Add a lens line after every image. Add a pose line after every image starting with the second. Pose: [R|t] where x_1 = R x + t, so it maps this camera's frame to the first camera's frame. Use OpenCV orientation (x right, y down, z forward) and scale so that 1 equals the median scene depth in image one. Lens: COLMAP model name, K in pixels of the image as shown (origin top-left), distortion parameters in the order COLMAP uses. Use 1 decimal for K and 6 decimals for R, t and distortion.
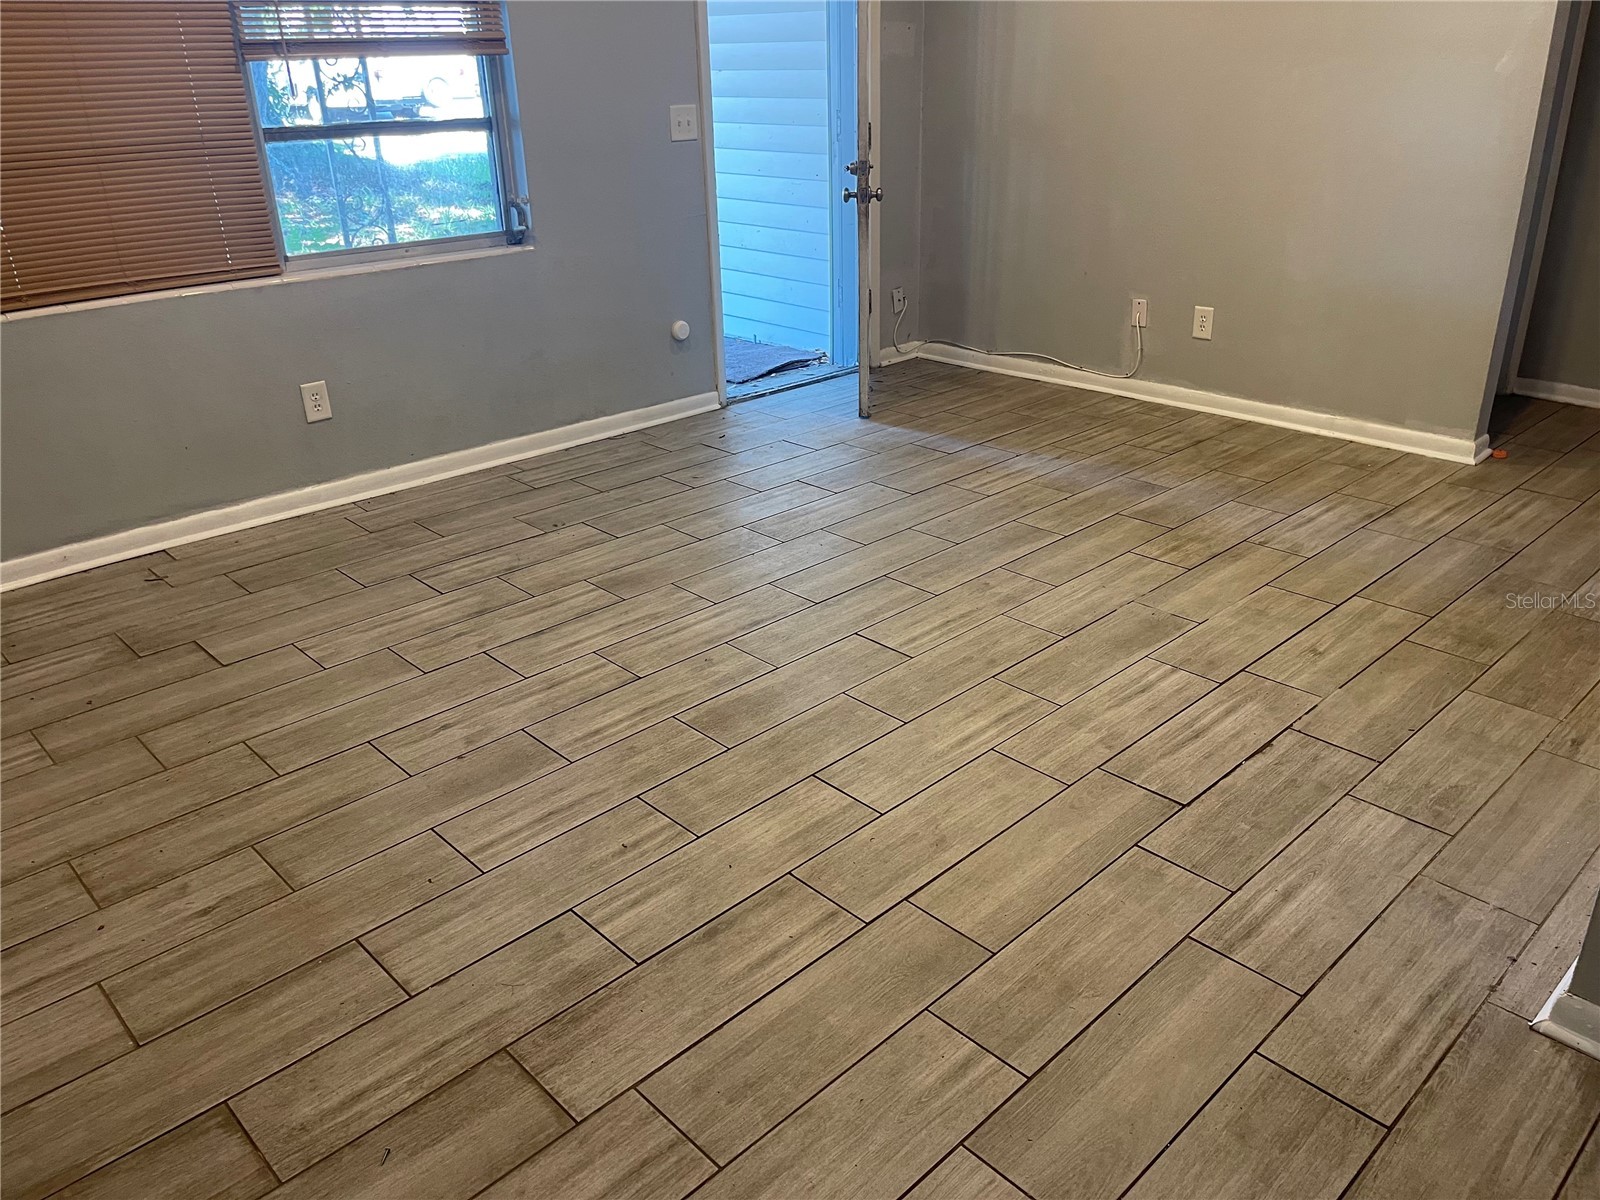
lens RADIAL K [[1224.9, 0, 800.4], [0, 1224.9, 596.2], [0, 0, 1]] dist [0.050183, -0.041619]
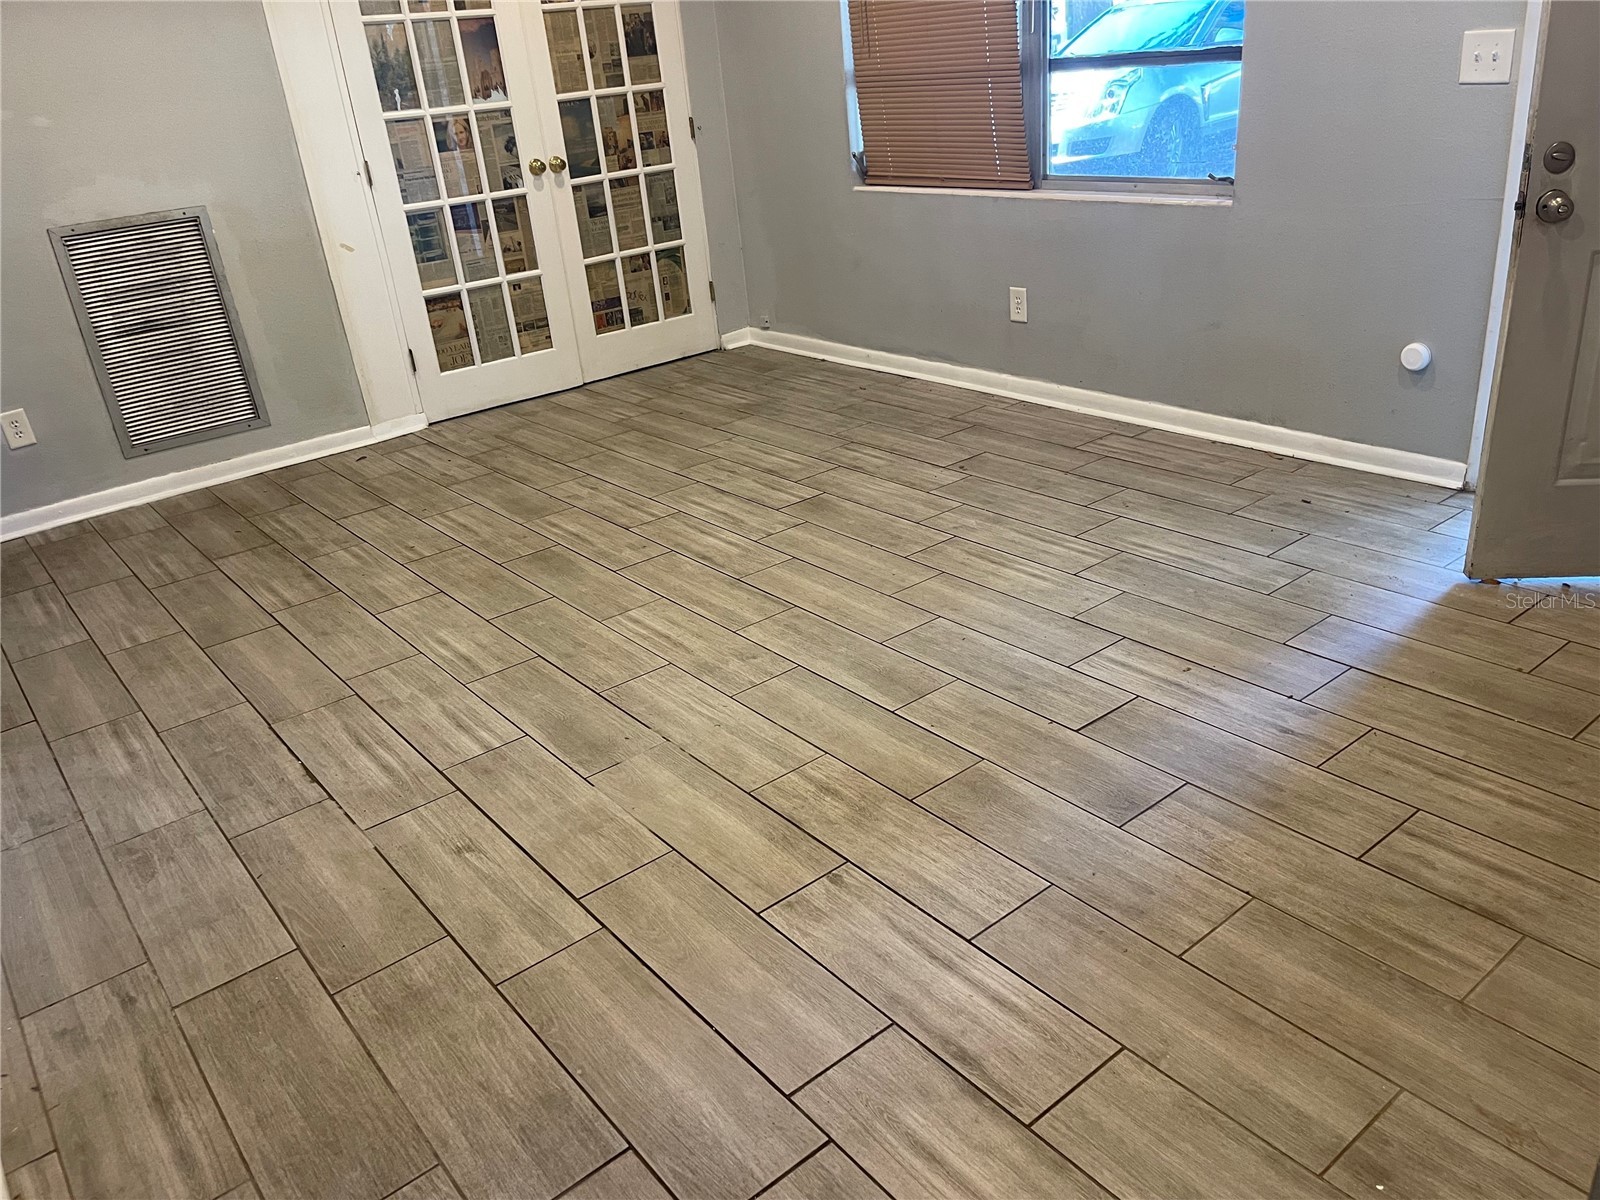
lens RADIAL K [[1224.9, 0, 800.5], [0, 1224.9, 599.3], [0, 0, 1]] dist [0.050183, -0.041619]
pose [[-0.095175, 0.436476, -0.894668, 0.895109], [-0.320642, 0.837406, 0.442650, -0.431745], [0.942407, 0.328997, 0.060252, 0.972944]]
